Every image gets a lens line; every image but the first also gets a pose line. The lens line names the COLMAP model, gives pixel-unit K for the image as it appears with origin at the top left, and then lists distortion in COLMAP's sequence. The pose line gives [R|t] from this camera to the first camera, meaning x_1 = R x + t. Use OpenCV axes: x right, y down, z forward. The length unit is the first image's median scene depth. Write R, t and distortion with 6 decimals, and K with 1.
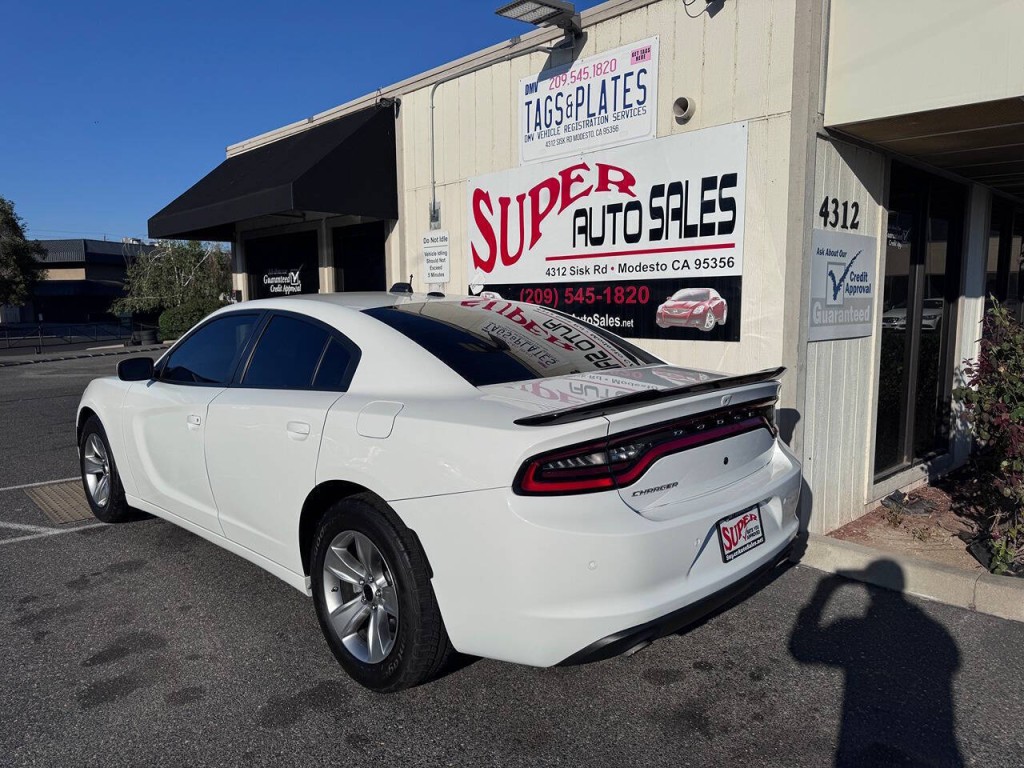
lens RADIAL K [[723.5, 0, 508.4], [0, 723.5, 392.3], [0, 0, 1]] dist [0.055410, -0.053802]
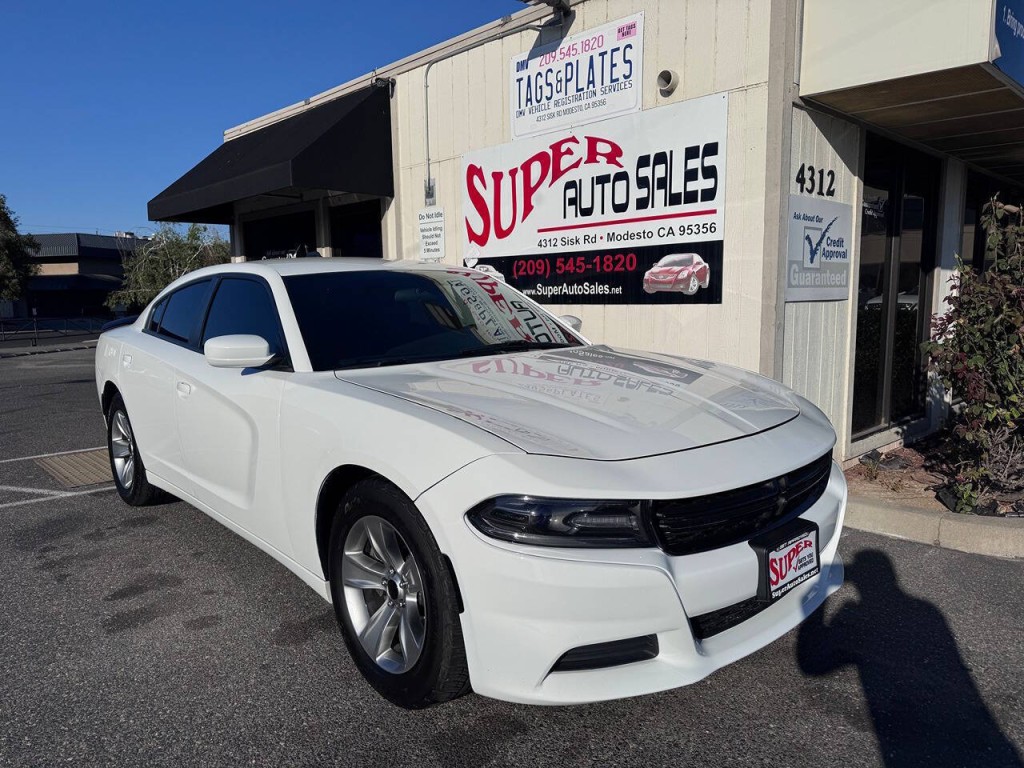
lens RADIAL K [[721.1, 0, 510.9], [0, 721.1, 391.5], [0, 0, 1]] dist [0.062099, -0.066545]
pose [[0.999924, -0.008284, 0.009185, 0.002158], [0.008194, 0.999918, 0.009831, 0.038615], [-0.009265, -0.009755, 0.999909, -0.040735]]
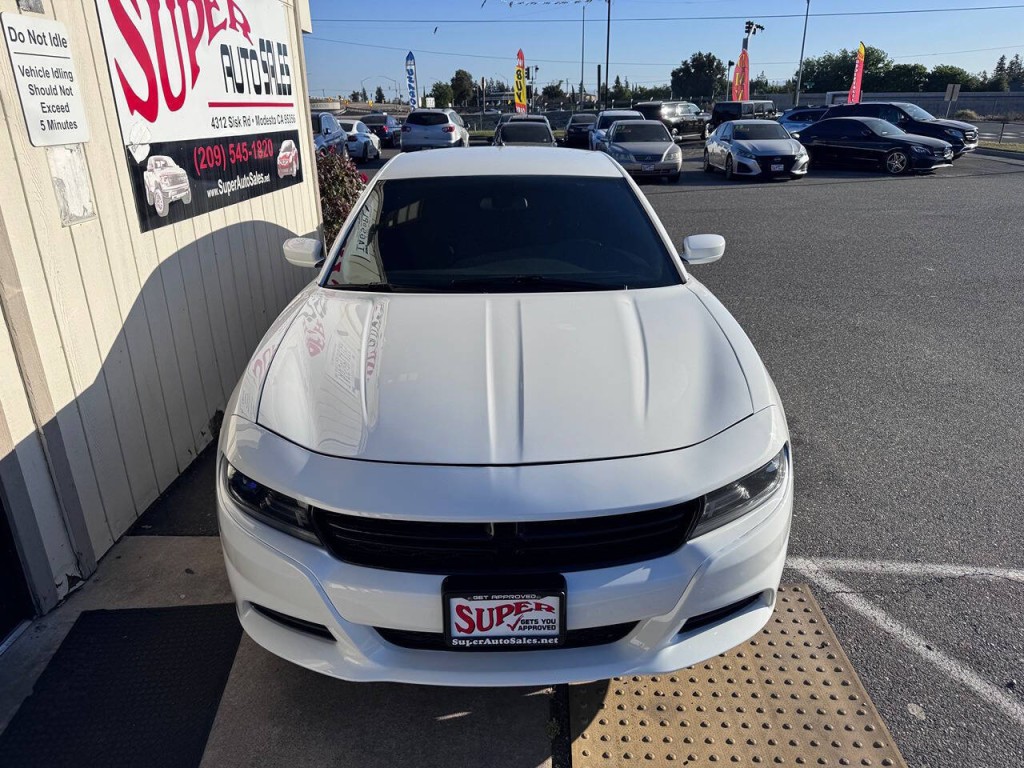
lens RADIAL K [[723.5, 0, 504.8], [0, 723.5, 384.6], [0, 0, 1]] dist [0.055410, -0.053802]
pose [[-0.711823, -0.233244, 0.662499, -0.798613], [0.107030, 0.896210, 0.430525, -0.235888], [-0.694156, 0.377365, -0.612979, 1.473072]]
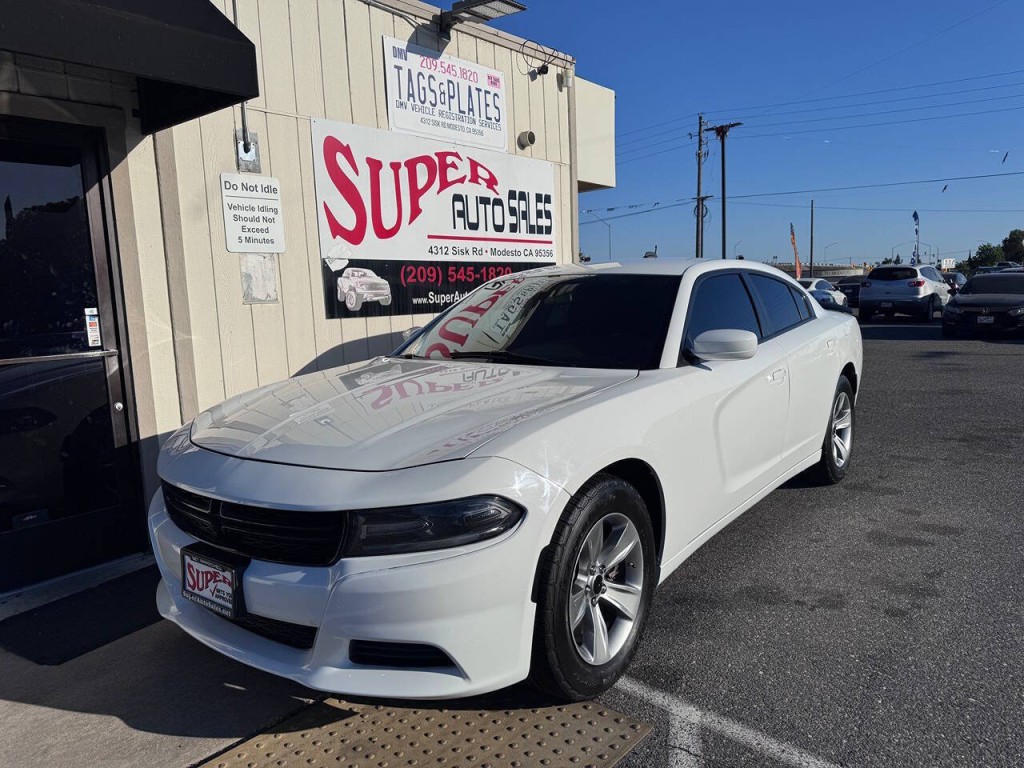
lens RADIAL K [[721.1, 0, 512.0], [0, 721.1, 391.9], [0, 0, 1]] dist [0.062099, -0.066545]
pose [[-0.127373, -0.126041, 0.983814, -1.043119], [0.156893, 0.976845, 0.145461, -0.110479], [-0.979368, 0.172881, -0.104648, 1.111523]]
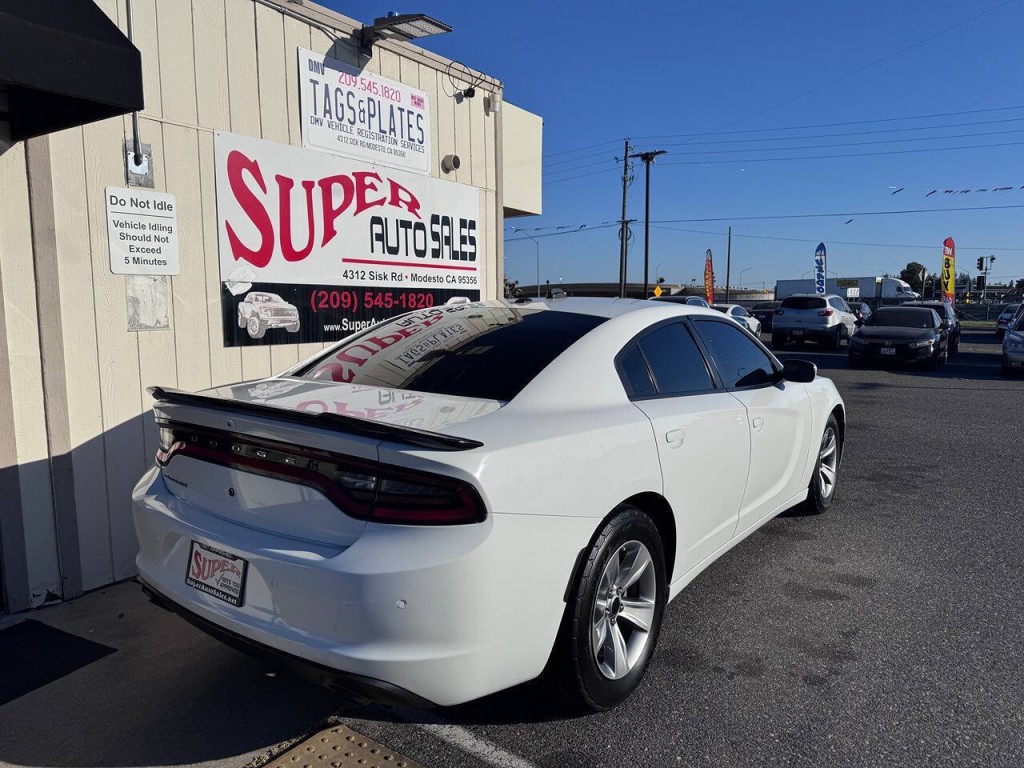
lens RADIAL K [[721.1, 0, 513.9], [0, 721.1, 389.1], [0, 0, 1]] dist [0.062099, -0.066545]
pose [[-0.227366, -0.111069, 0.967455, -0.997355], [0.119787, 0.982739, 0.140976, -0.136392], [-0.966414, 0.147942, -0.210137, 1.090031]]
